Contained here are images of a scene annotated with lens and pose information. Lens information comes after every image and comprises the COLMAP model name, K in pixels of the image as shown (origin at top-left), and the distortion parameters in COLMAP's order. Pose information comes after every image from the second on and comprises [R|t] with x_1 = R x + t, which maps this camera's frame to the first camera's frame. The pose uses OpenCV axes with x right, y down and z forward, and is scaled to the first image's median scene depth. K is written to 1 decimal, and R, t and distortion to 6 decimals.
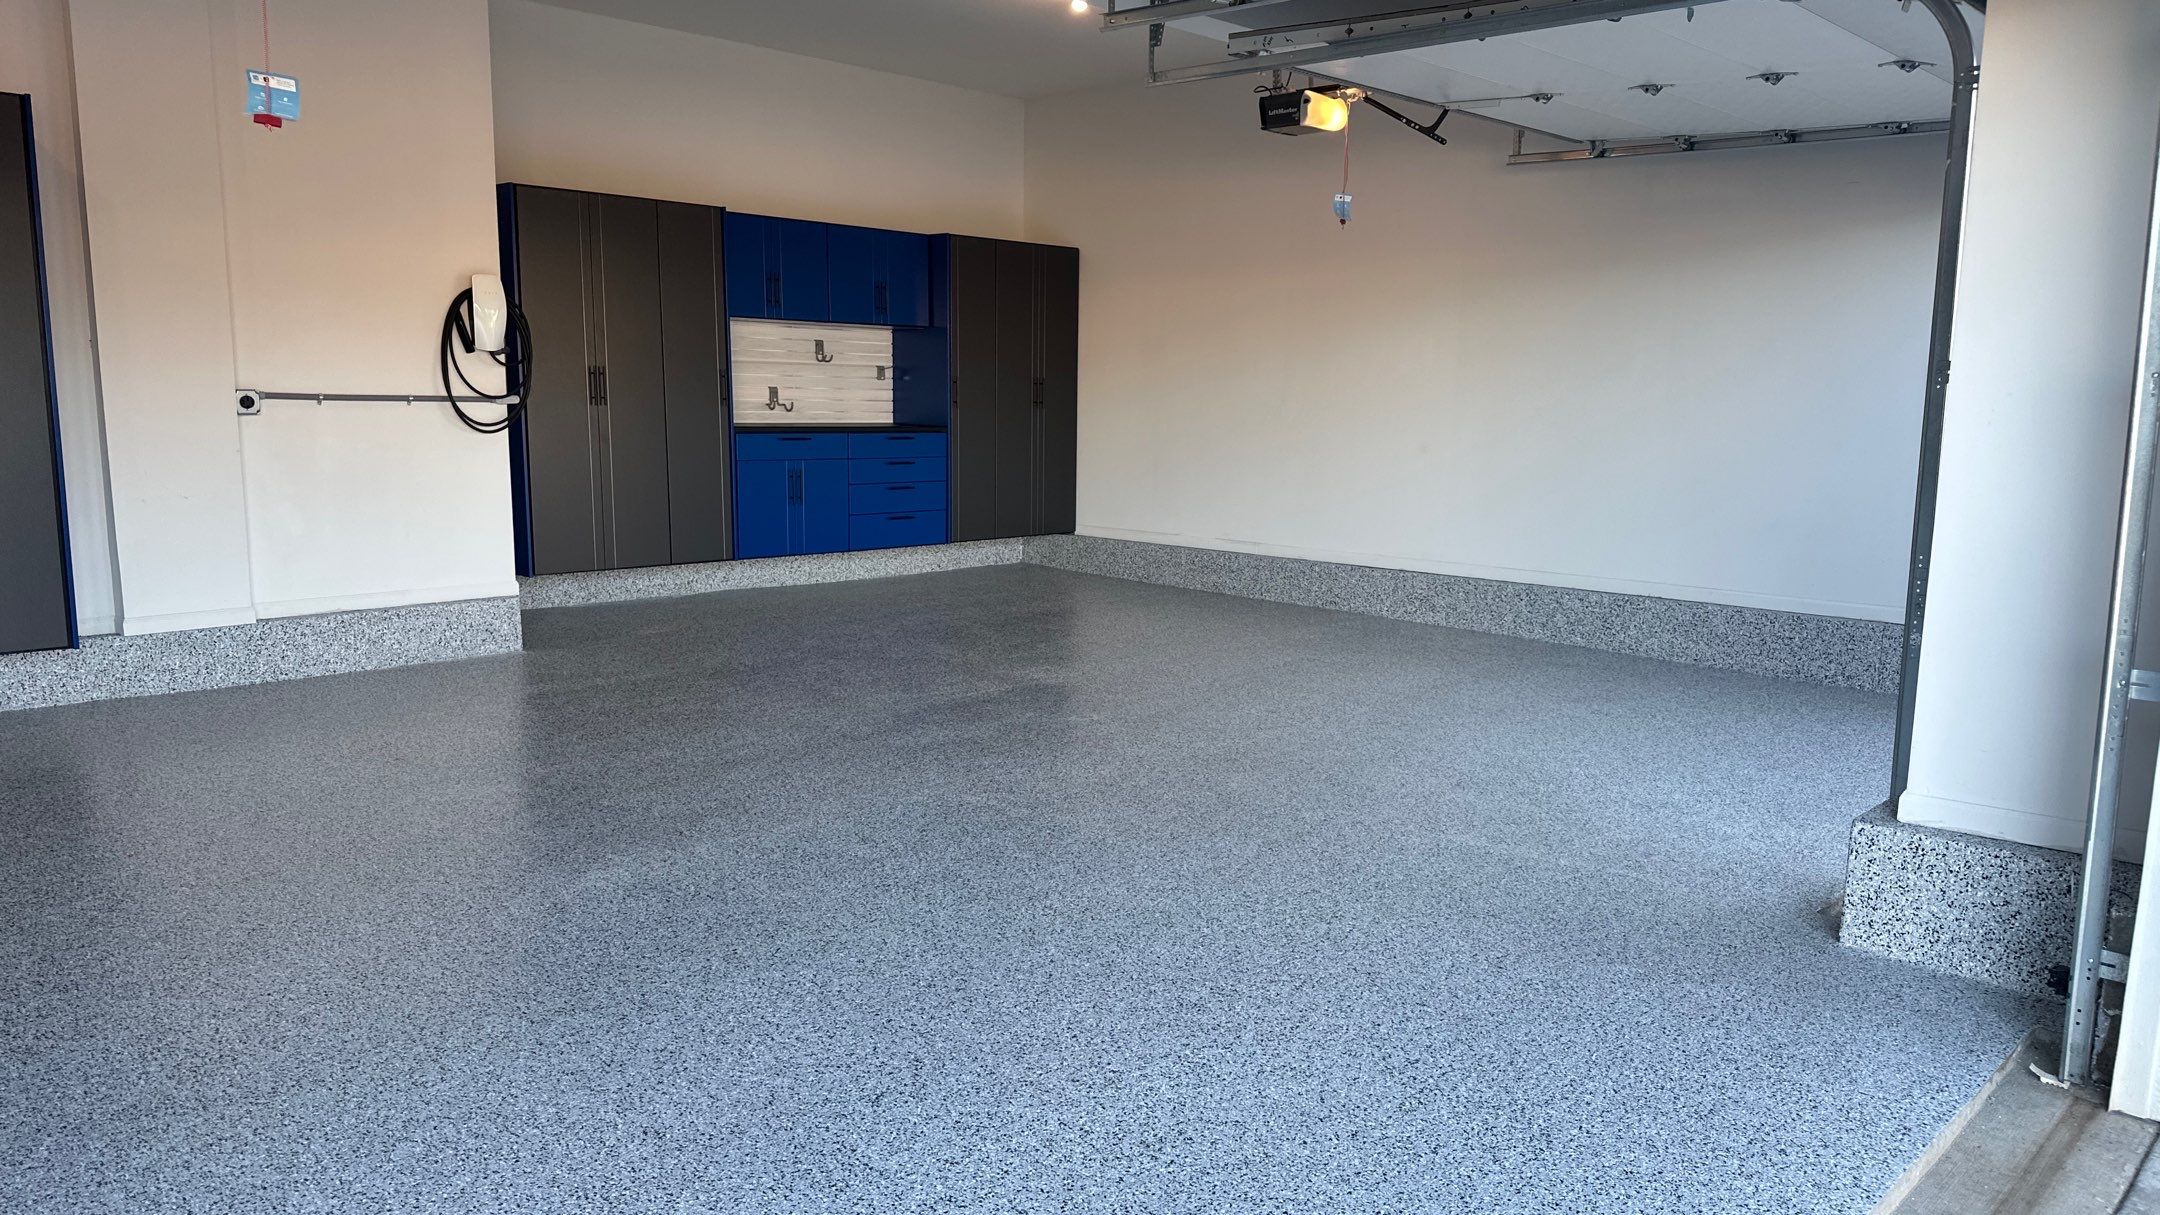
lens RADIAL K [[1494.0, 0, 1100.2], [0, 1494.0, 643.4], [0, 0, 1]] dist [0.125316, -0.218980]
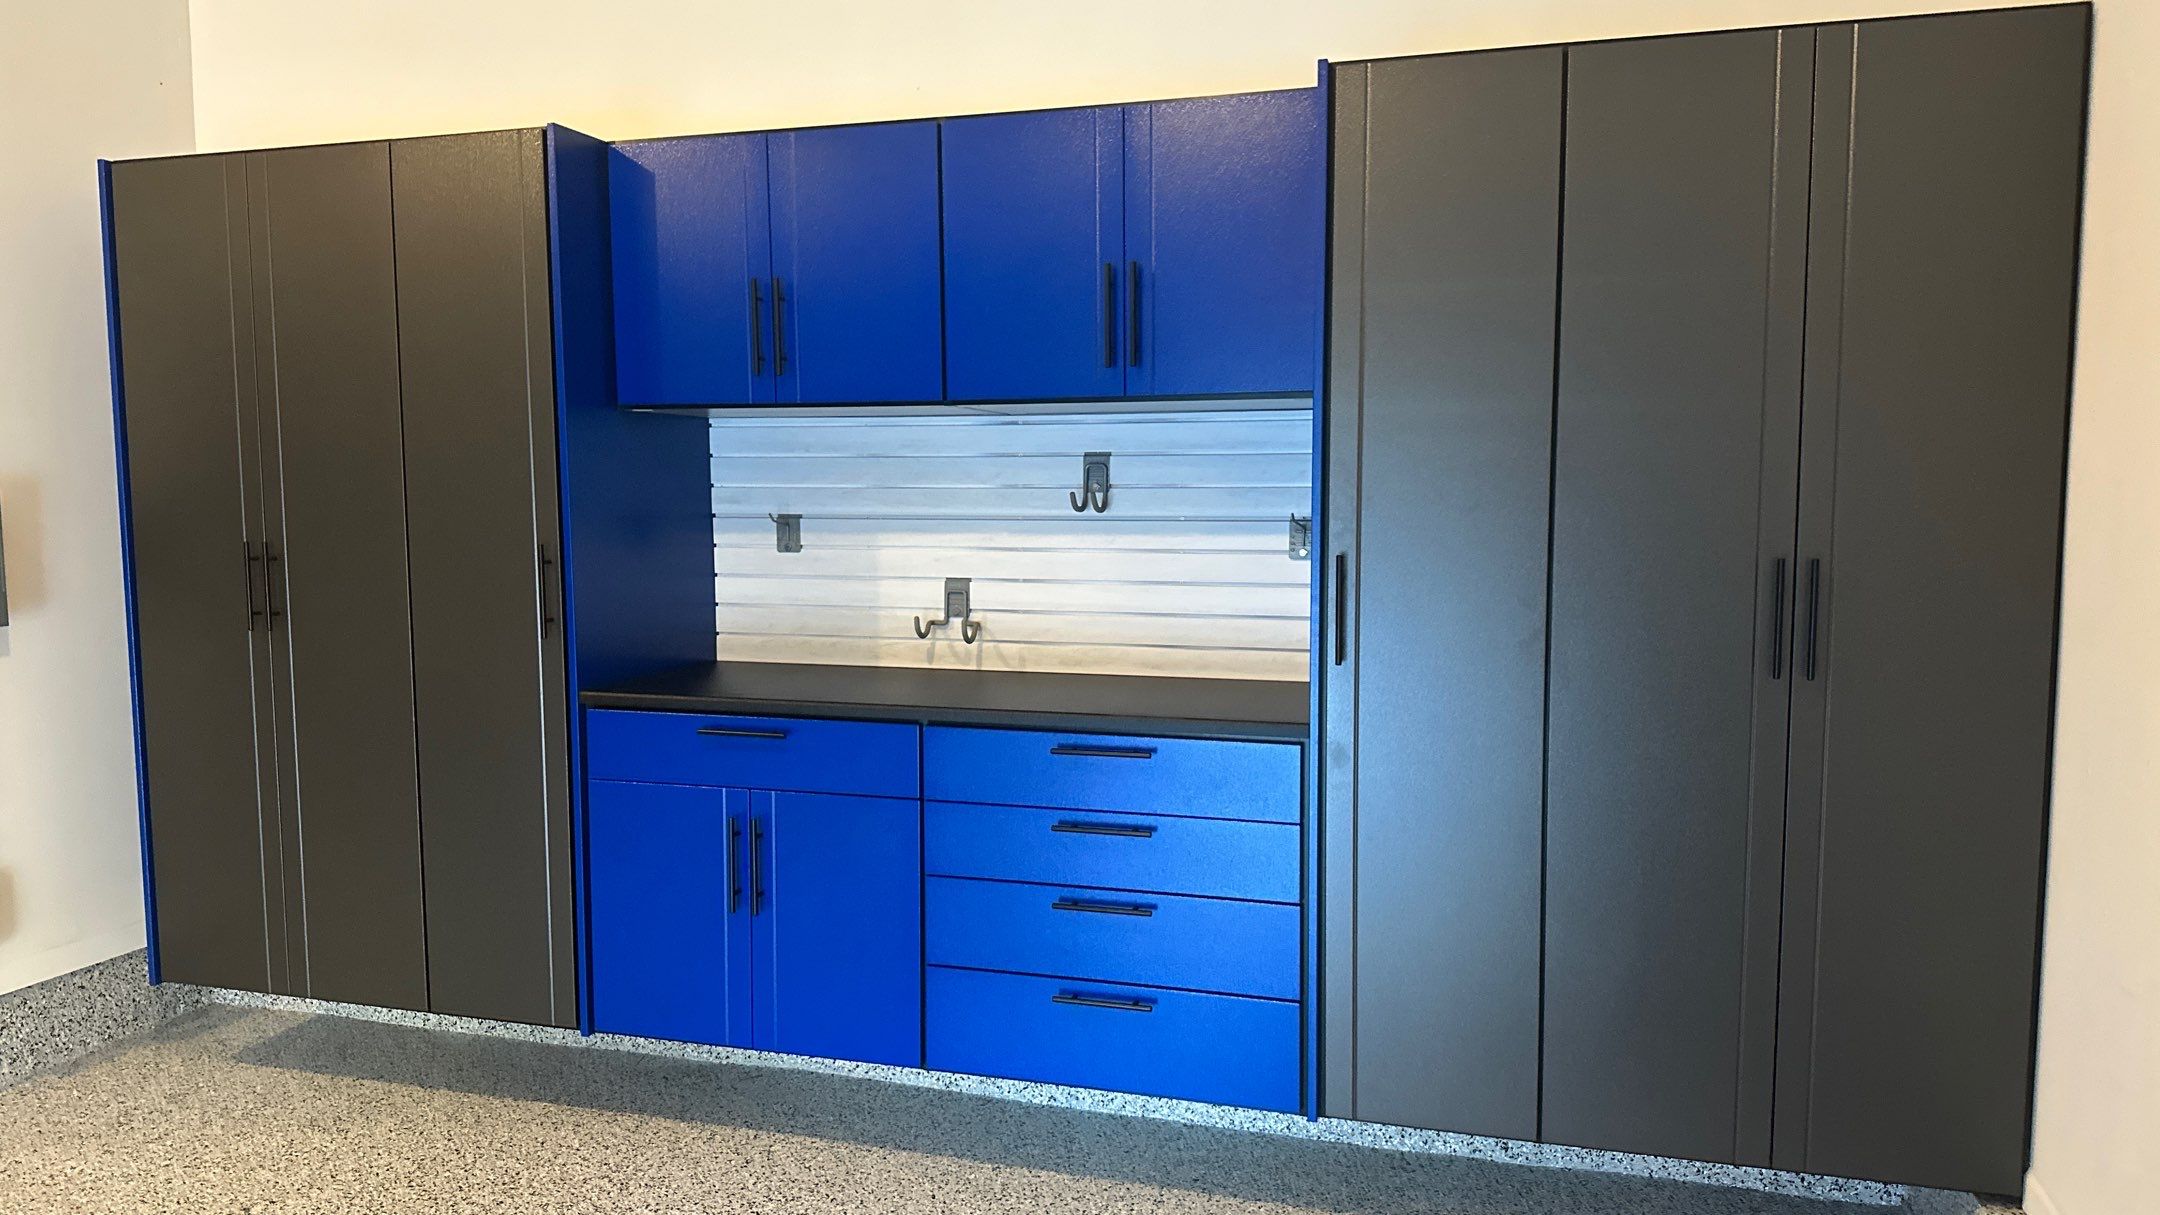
lens RADIAL K [[1511.6, 0, 1081.0], [0, 1511.6, 631.3], [0, 0, 1]] dist [0.081172, -0.131574]
pose [[0.451846, 0.067858, -0.889511, 0.178998], [-0.141911, 0.989874, 0.003427, -0.203868], [0.880736, 0.124682, 0.456901, 1.068741]]
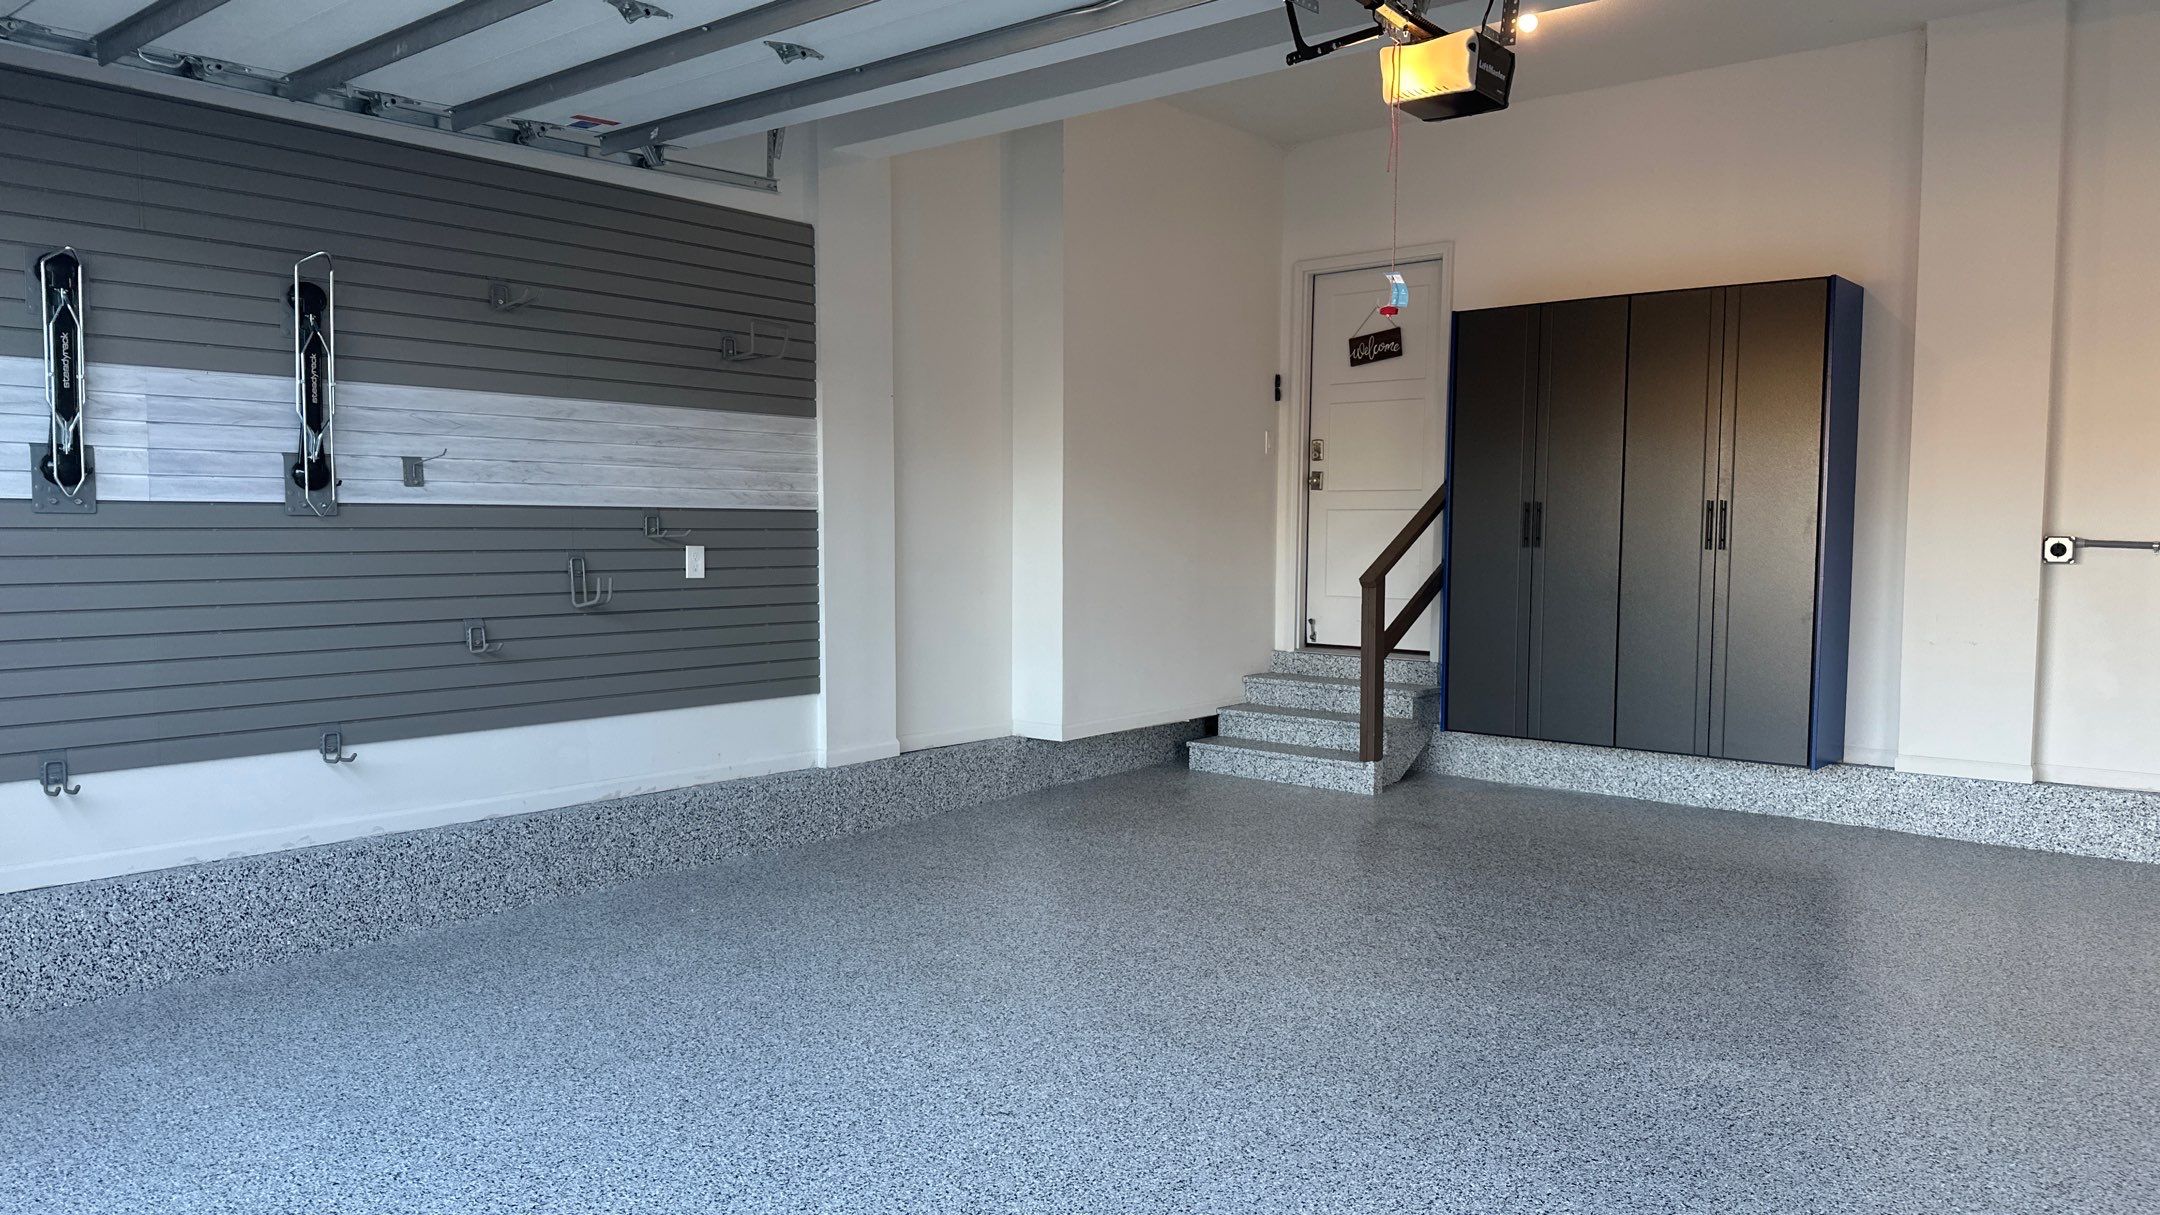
lens RADIAL K [[1502.0, 0, 1074.0], [0, 1502.0, 635.1], [0, 0, 1]] dist [0.100014, -0.150196]
pose [[0.056967, 0.060405, -0.996547, 0.285924], [-0.172892, 0.983684, 0.049742, -0.040700], [0.983292, 0.169461, 0.066481, 0.289554]]
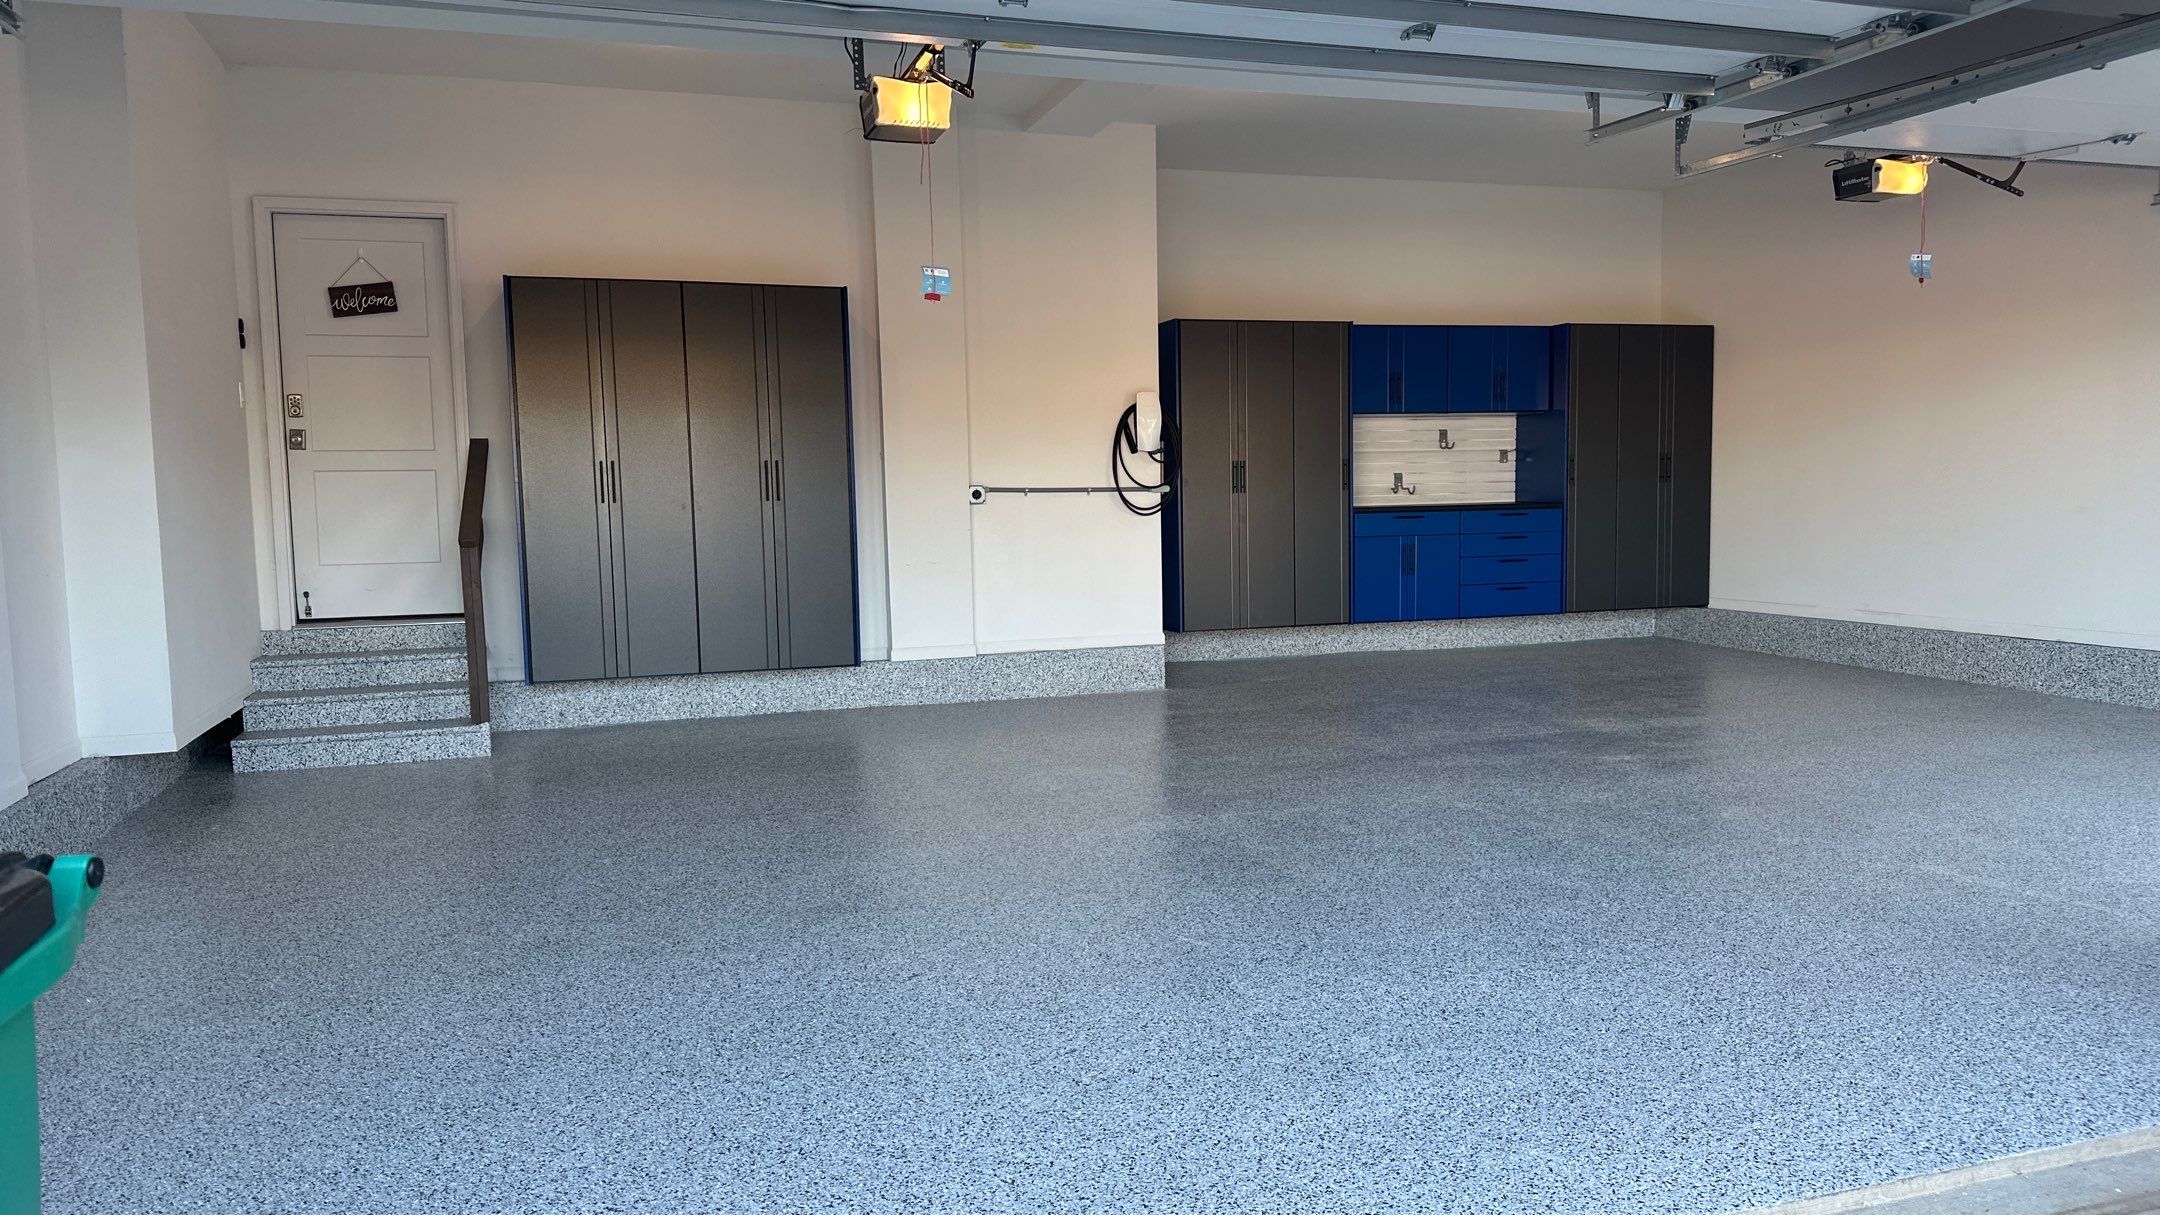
lens RADIAL K [[1507.6, 0, 1089.3], [0, 1507.6, 622.9], [0, 0, 1]] dist [0.138721, -0.232437]
pose [[0.883497, 0.007924, -0.468370, 0.137815], [-0.046470, 0.996407, -0.070801, 0.039911], [0.466126, 0.084318, 0.880691, -0.118084]]
